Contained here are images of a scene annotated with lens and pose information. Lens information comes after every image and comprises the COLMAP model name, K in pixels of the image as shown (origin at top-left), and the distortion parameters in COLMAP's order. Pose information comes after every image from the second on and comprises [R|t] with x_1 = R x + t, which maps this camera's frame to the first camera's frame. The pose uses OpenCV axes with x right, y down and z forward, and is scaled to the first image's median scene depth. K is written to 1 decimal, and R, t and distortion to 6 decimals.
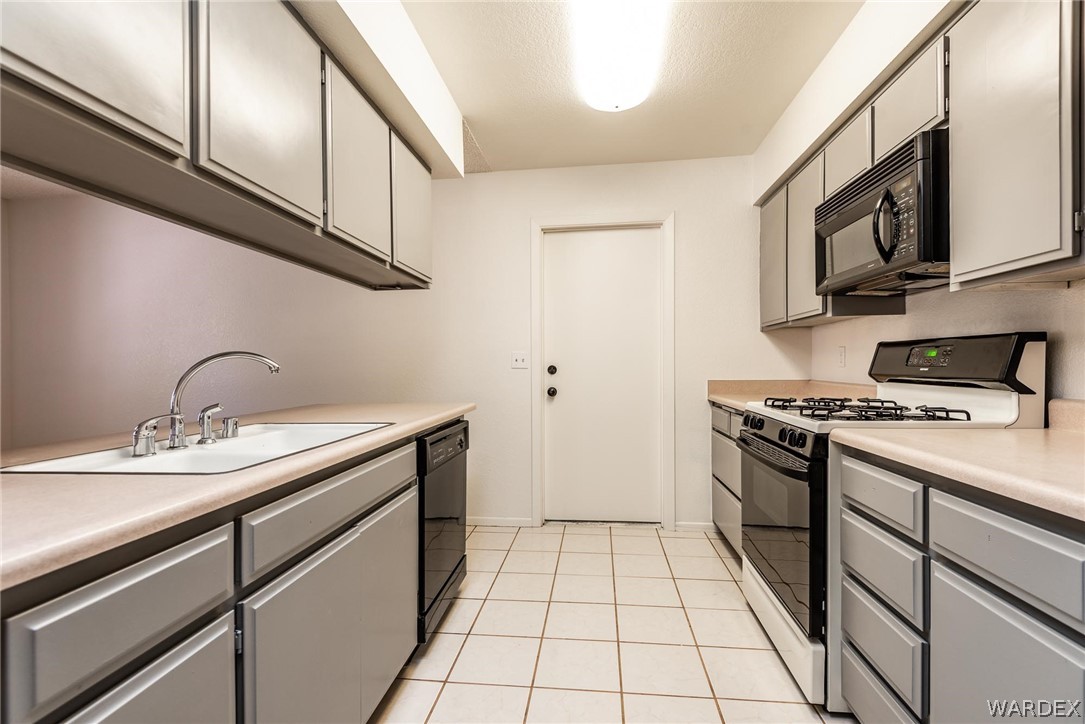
lens RADIAL K [[496.0, 0, 542.7], [0, 496.0, 363.3], [0, 0, 1]] dist [-0.000177, -0.000280]
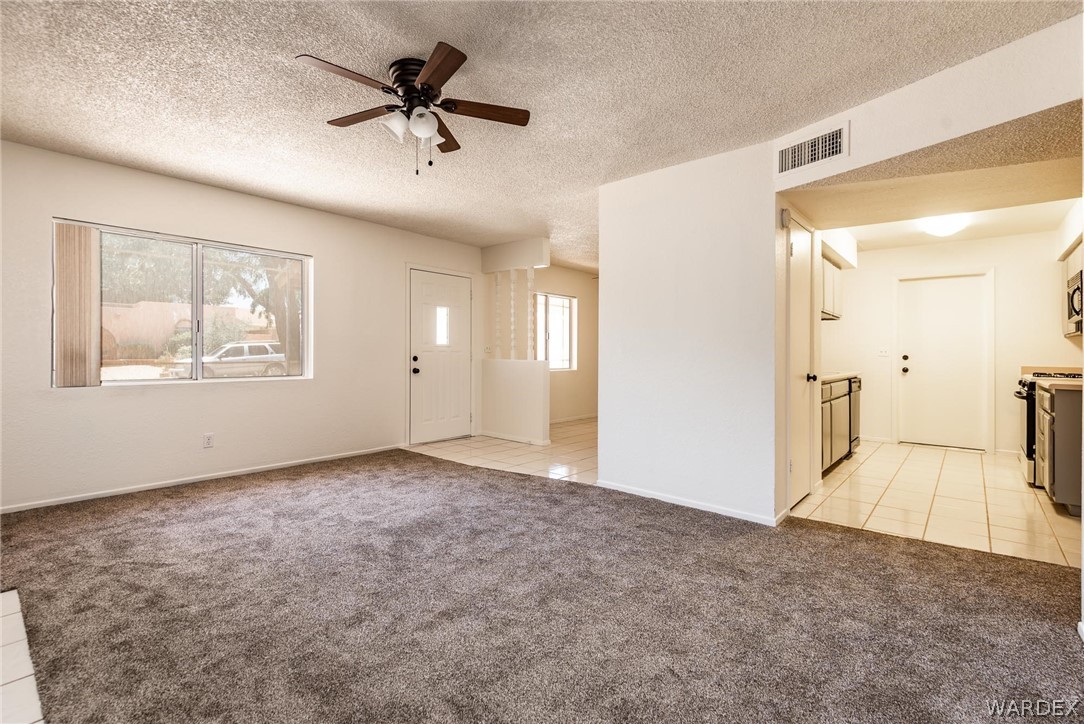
lens RADIAL K [[495.5, 0, 541.6], [0, 495.5, 339.0], [0, 0, 1]] dist [-0.000177, -0.000280]
pose [[0.824921, 0.004963, -0.565227, -0.072533], [-0.019738, 0.999605, -0.020030, 0.009604], [0.564904, 0.027680, 0.824692, -1.673710]]
